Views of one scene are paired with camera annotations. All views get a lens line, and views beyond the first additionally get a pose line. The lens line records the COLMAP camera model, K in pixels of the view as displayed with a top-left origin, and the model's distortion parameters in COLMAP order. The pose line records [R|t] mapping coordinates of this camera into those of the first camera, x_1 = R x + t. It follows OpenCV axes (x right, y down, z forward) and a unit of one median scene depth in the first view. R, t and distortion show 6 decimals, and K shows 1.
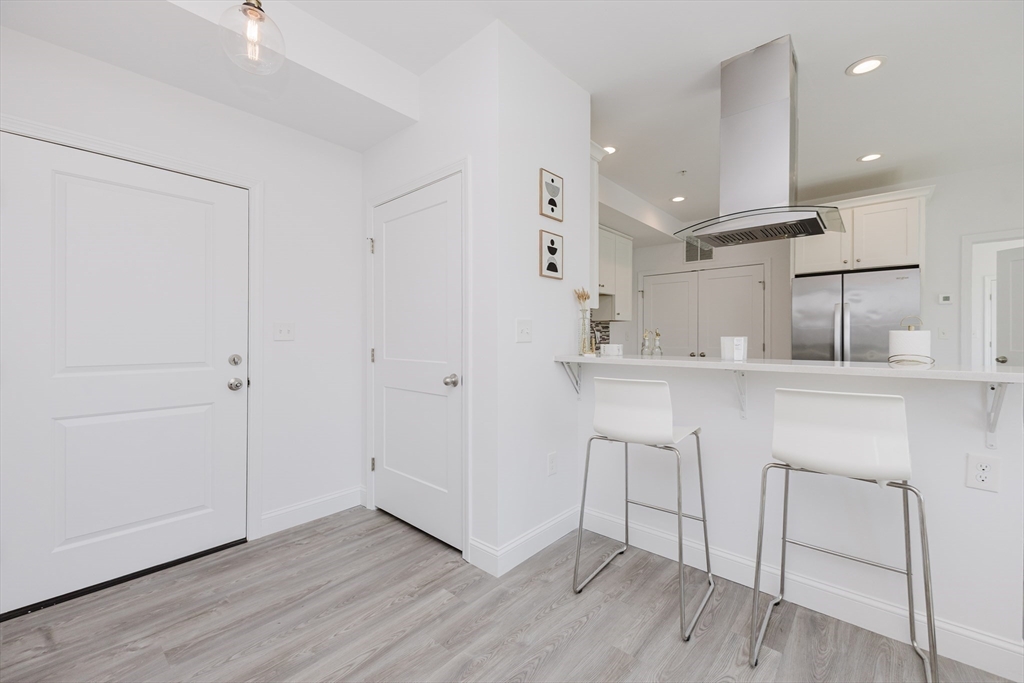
lens RADIAL K [[427.0, 0, 512.0], [0, 427.0, 341.5], [0, 0, 1]] dist [0.001189, -0.000023]
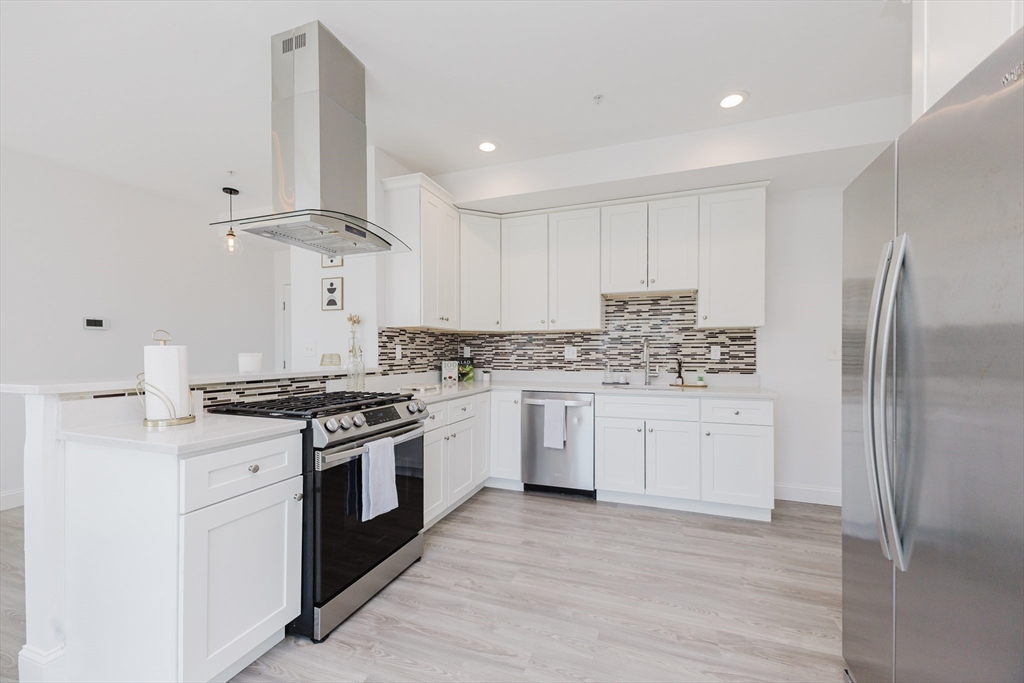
lens RADIAL K [[422.9, 0, 501.0], [0, 422.9, 354.7], [0, 0, 1]] dist [0.007663, 0.000107]
pose [[0.341046, 0.001828, -0.940045, 1.529492], [-0.010868, 0.999939, -0.001998, -0.008925], [0.939984, 0.010898, 0.341045, 1.026728]]
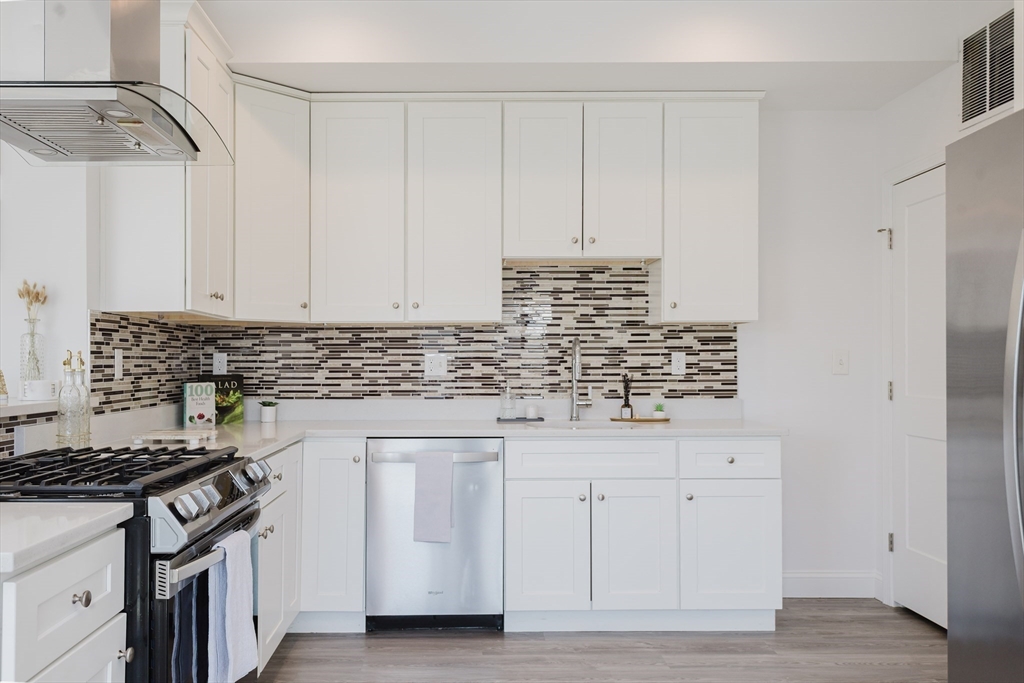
lens RADIAL K [[882.0, 0, 461.2], [0, 882.0, 358.1], [0, 0, 1]] dist [0.004612, -0.007575]
pose [[0.657589, -0.010440, -0.753305, 1.487872], [-0.004579, 0.999830, -0.017854, -0.004123], [0.753363, 0.015190, 0.657429, 0.692674]]
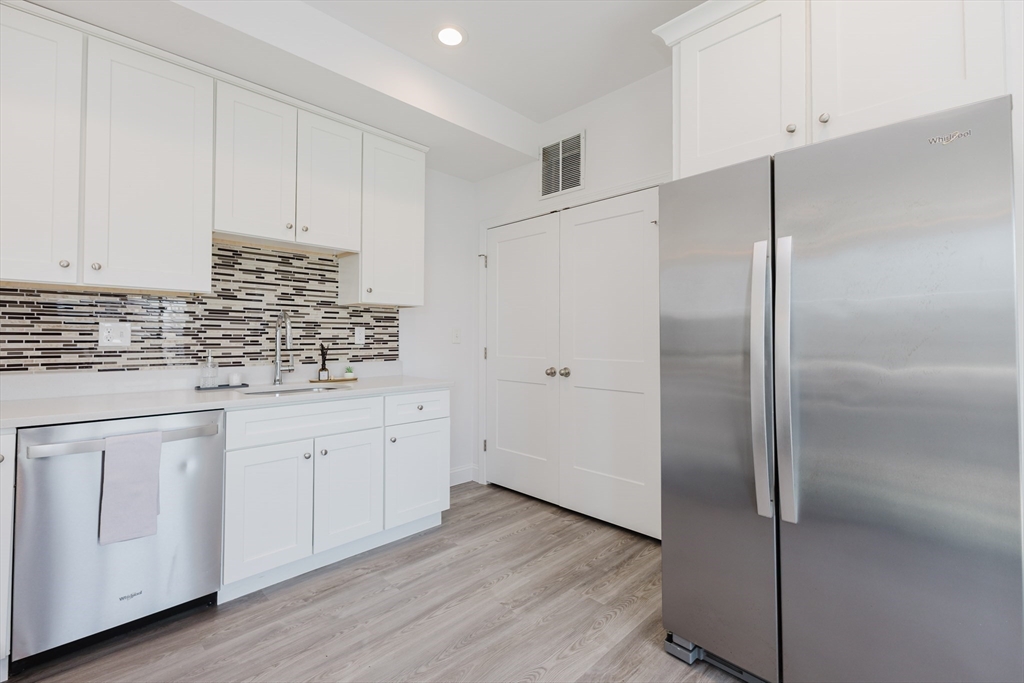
lens RADIAL K [[454.2, 0, 521.2], [0, 454.2, 328.6], [0, 0, 1]] dist [0.001654, 0.000017]
pose [[0.998786, 0.000455, -0.049266, 0.929864], [-0.002071, 0.999462, -0.032747, -0.006743], [0.049225, 0.032810, 0.998249, 0.998211]]
